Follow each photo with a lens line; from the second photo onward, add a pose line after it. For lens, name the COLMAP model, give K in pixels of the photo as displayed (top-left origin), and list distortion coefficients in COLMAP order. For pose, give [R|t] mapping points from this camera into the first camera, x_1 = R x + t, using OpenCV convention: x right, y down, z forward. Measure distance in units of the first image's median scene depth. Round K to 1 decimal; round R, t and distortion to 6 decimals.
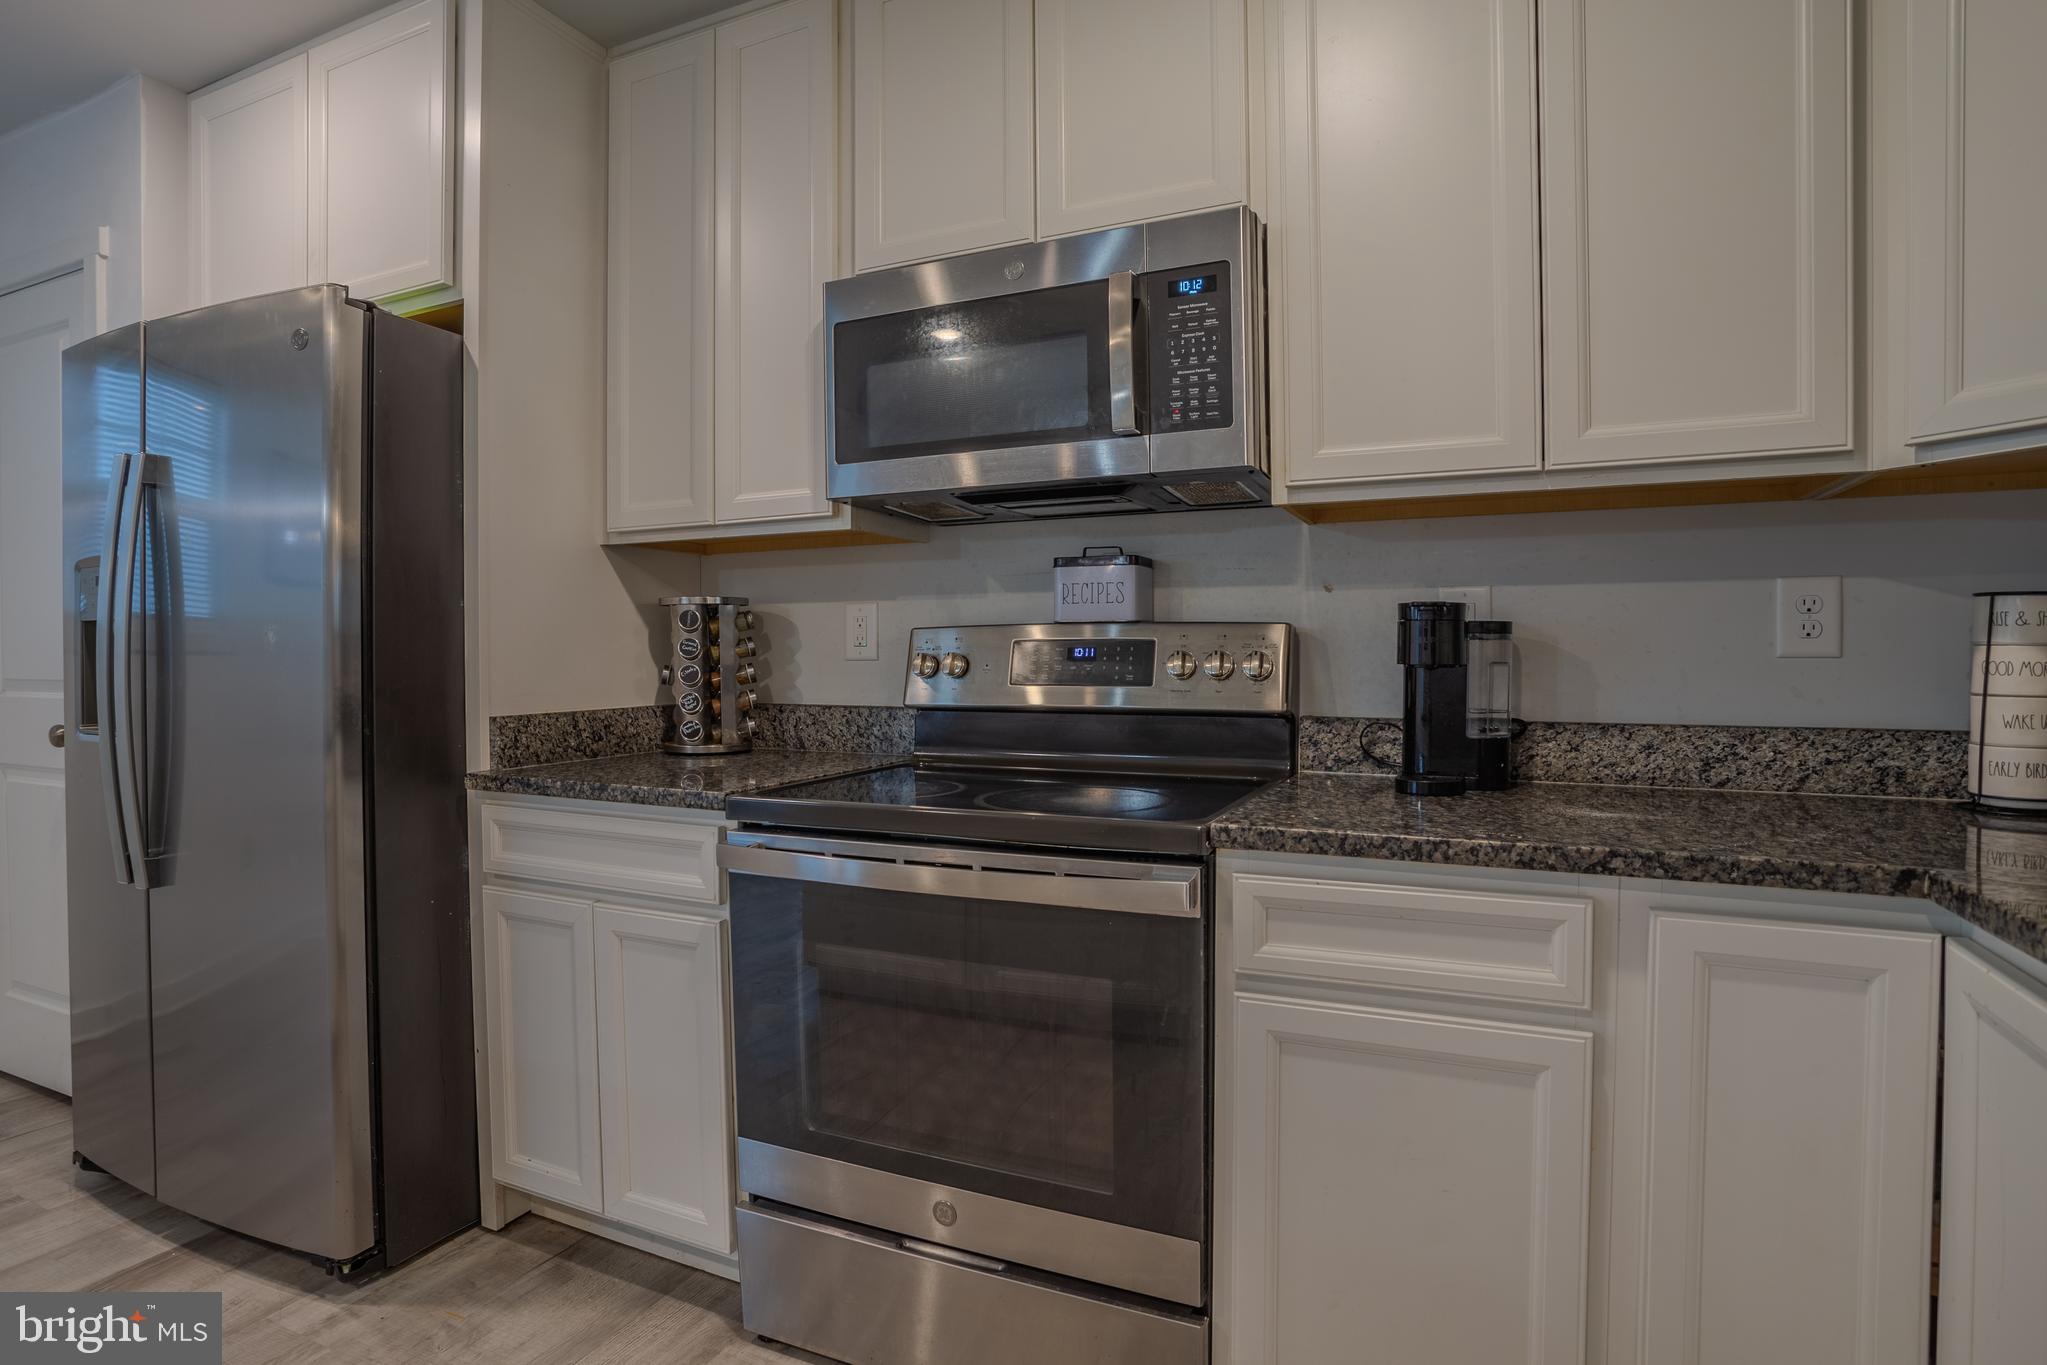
lens RADIAL K [[1038.4, 0, 958.0], [0, 1038.4, 659.1], [0, 0, 1]] dist [-0.054374, 0.011775]
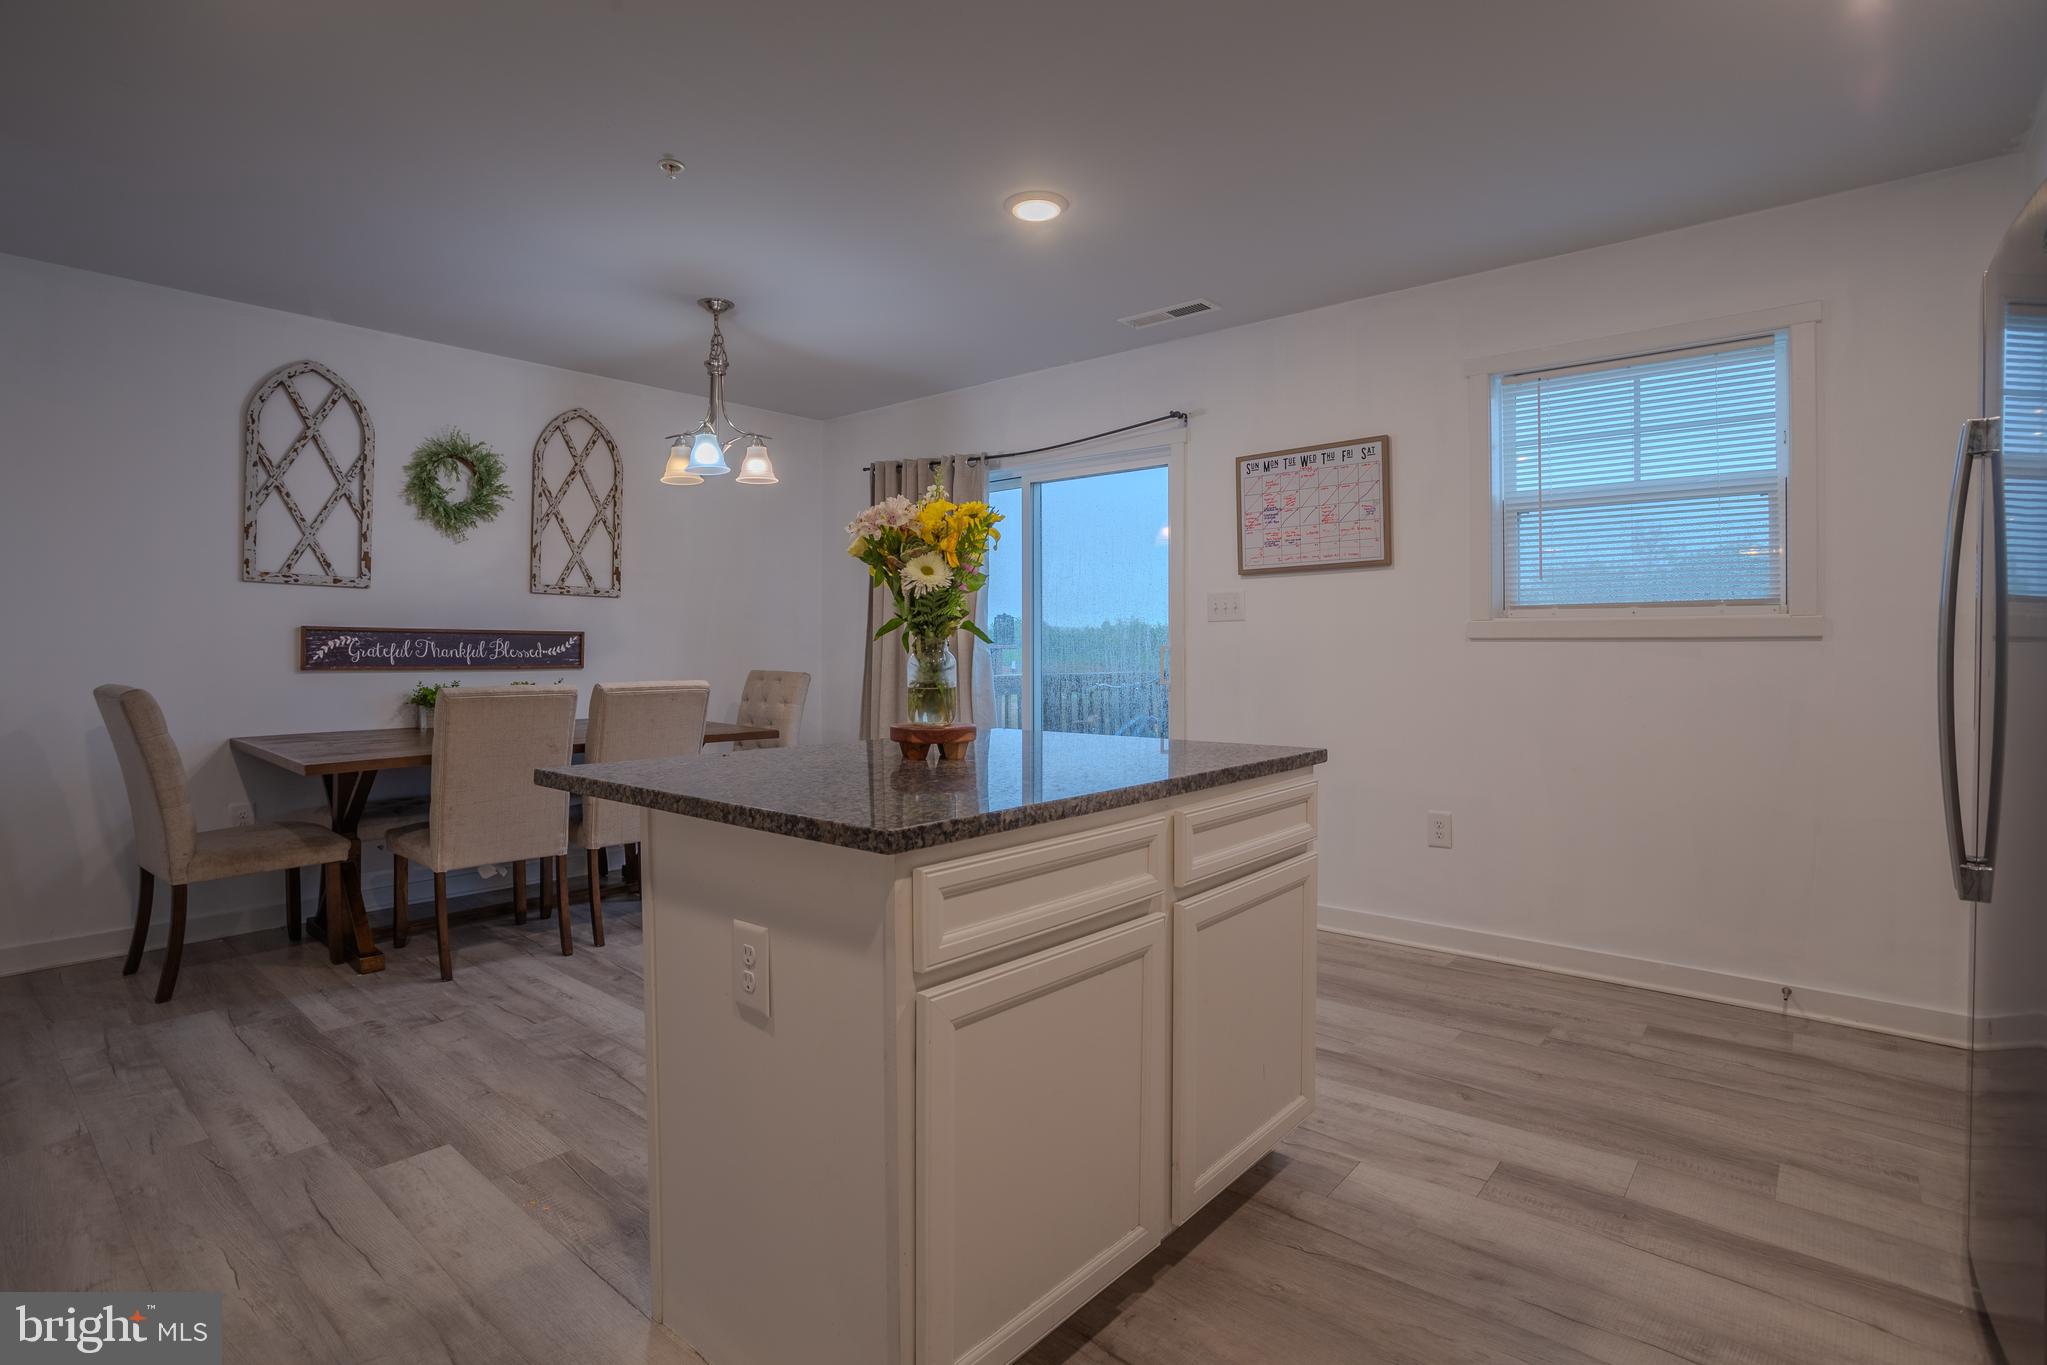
lens RADIAL K [[1012.6, 0, 1015.0], [0, 1012.6, 655.3], [0, 0, 1]] dist [-0.079981, 0.037083]
pose [[-0.233558, 0.011138, -0.972279, 0.294029], [-0.001147, 0.999931, 0.011730, -0.001604], [0.972342, 0.003855, -0.233529, 0.434127]]
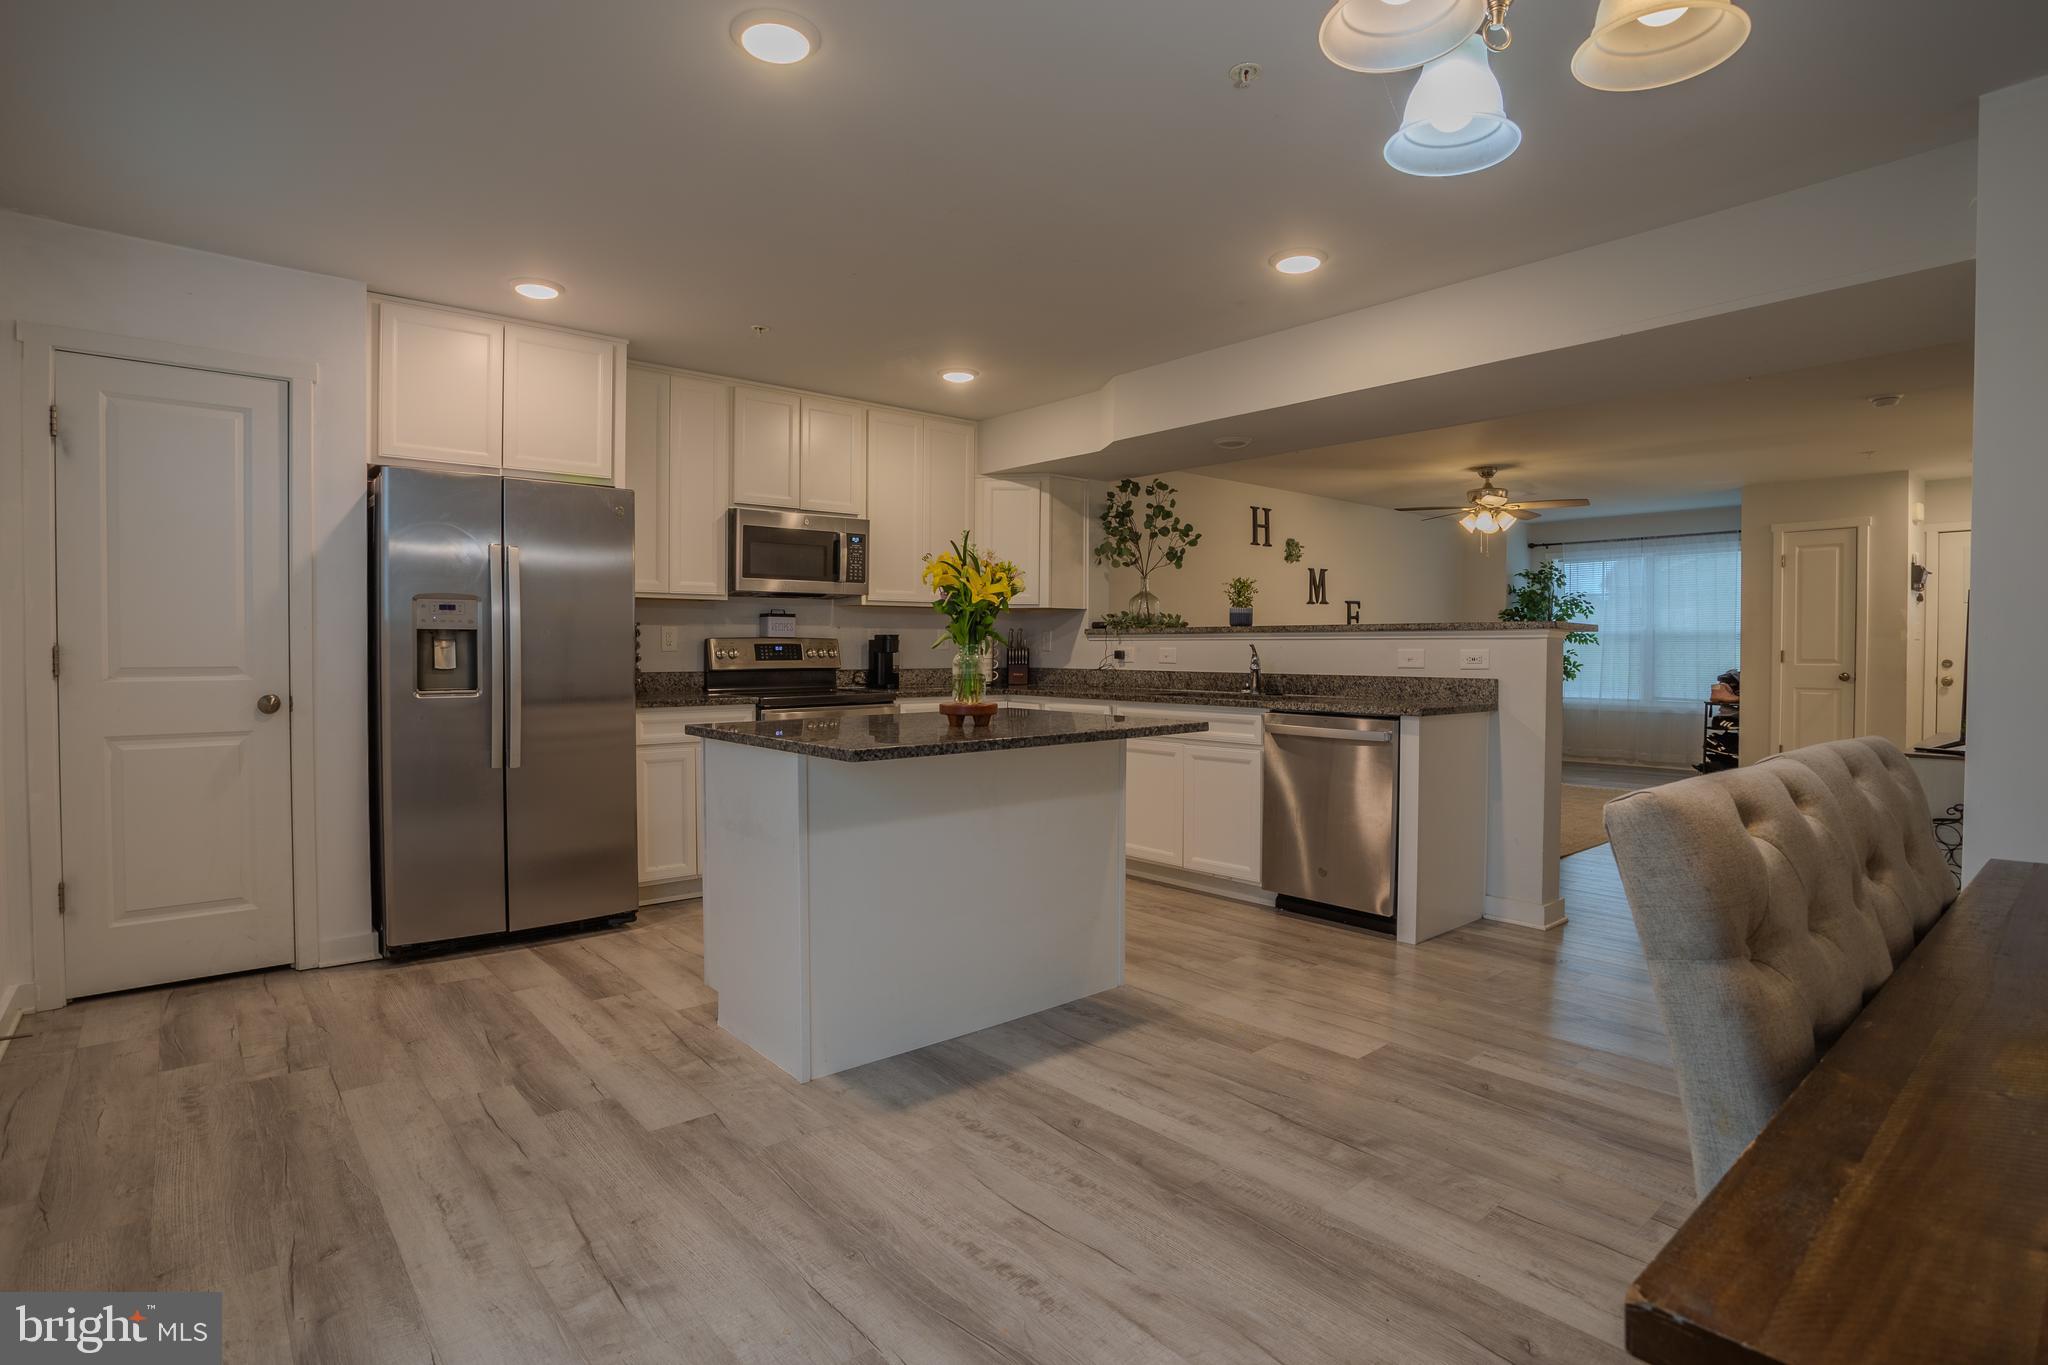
lens RADIAL K [[1021.4, 0, 1009.0], [0, 1021.4, 676.0], [0, 0, 1]] dist [-0.083705, 0.039473]
pose [[0.386272, -0.021677, 0.922130, -2.478612], [0.002250, 0.999743, 0.022559, 0.007822], [-0.922382, -0.006639, 0.386221, -0.696372]]
